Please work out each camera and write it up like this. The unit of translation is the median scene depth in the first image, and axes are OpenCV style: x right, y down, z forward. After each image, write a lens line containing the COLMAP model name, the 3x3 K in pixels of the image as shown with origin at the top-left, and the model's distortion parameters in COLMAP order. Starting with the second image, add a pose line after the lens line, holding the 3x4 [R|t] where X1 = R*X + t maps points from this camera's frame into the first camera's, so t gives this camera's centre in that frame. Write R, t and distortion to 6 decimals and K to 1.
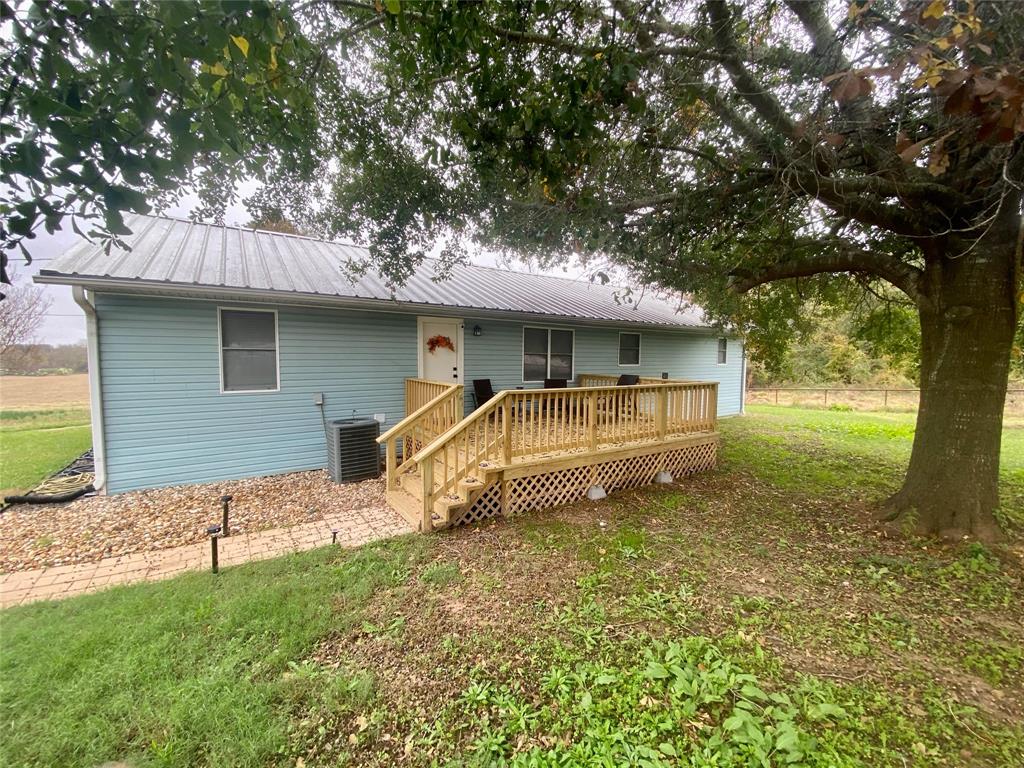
lens RADIAL K [[410.8, 0, 514.7], [0, 410.8, 388.6], [0, 0, 1]] dist [0.033134, -0.029910]
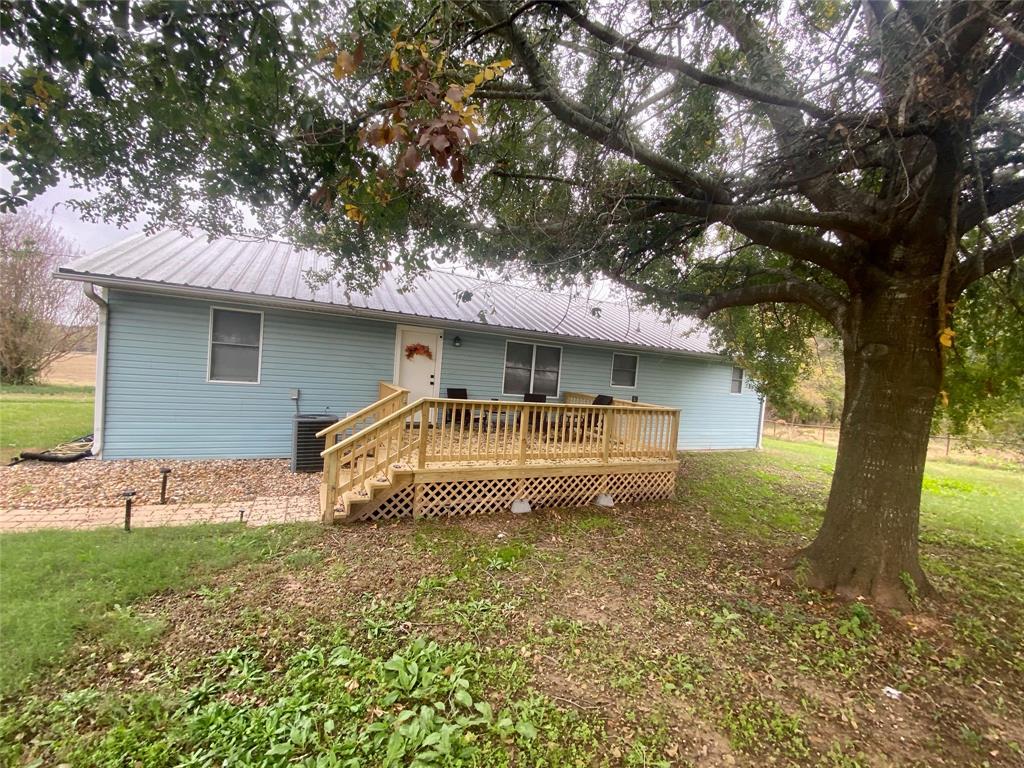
lens RADIAL K [[410.8, 0, 514.7], [0, 410.8, 388.6], [0, 0, 1]] dist [0.033134, -0.029910]
pose [[0.988298, 0.076834, -0.131773, 0.299302], [-0.081083, 0.996337, -0.027181, -0.007916], [0.129202, 0.037548, 0.990907, -0.016906]]
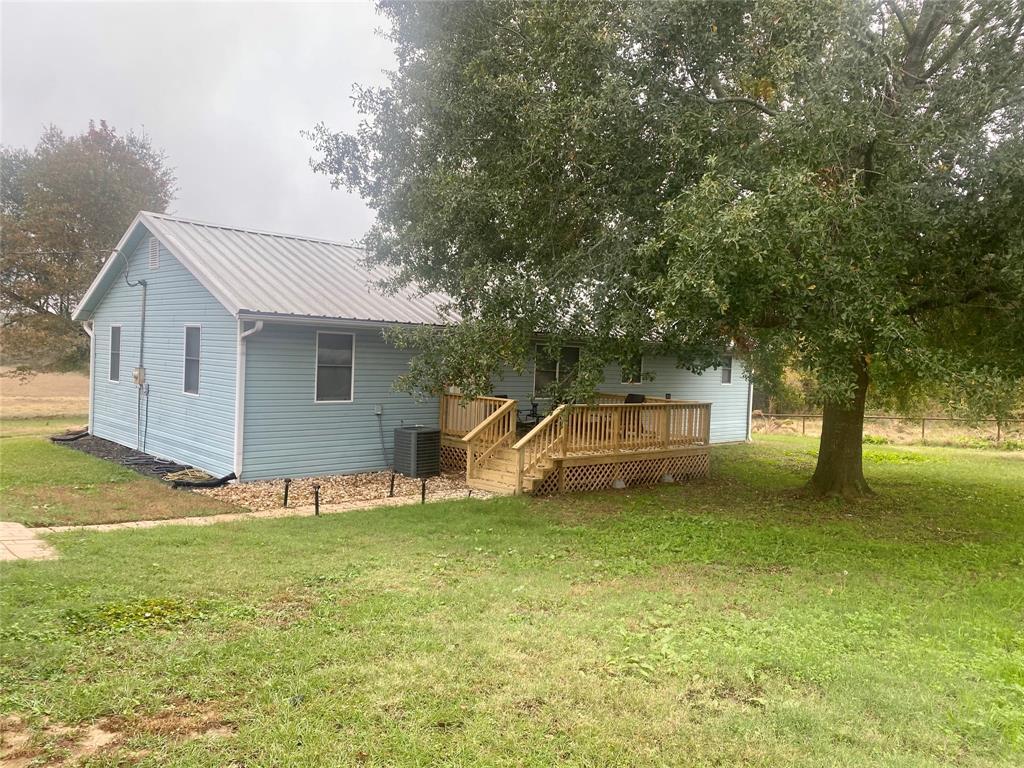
lens RADIAL K [[769.6, 0, 505.9], [0, 769.6, 391.4], [0, 0, 1]] dist [0.012206, -0.011012]
pose [[0.988228, 0.025106, 0.150916, -0.546862], [-0.021332, 0.999419, -0.026574, 0.029011], [-0.151495, 0.023041, 0.988189, -1.412097]]
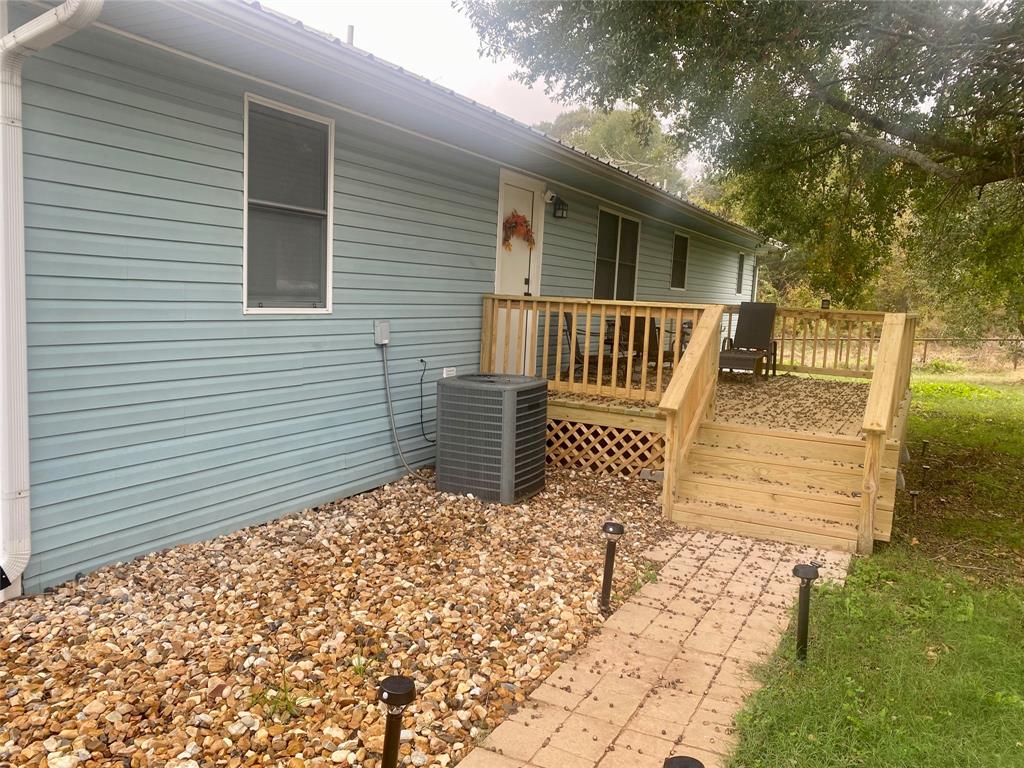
lens RADIAL K [[769.6, 0, 505.9], [0, 769.6, 391.4], [0, 0, 1]] dist [0.012206, -0.011012]
pose [[0.881918, -0.021710, 0.470902, -0.919607], [-0.011751, 0.997616, 0.068000, 0.036608], [-0.471256, -0.065504, 0.879561, 0.225042]]
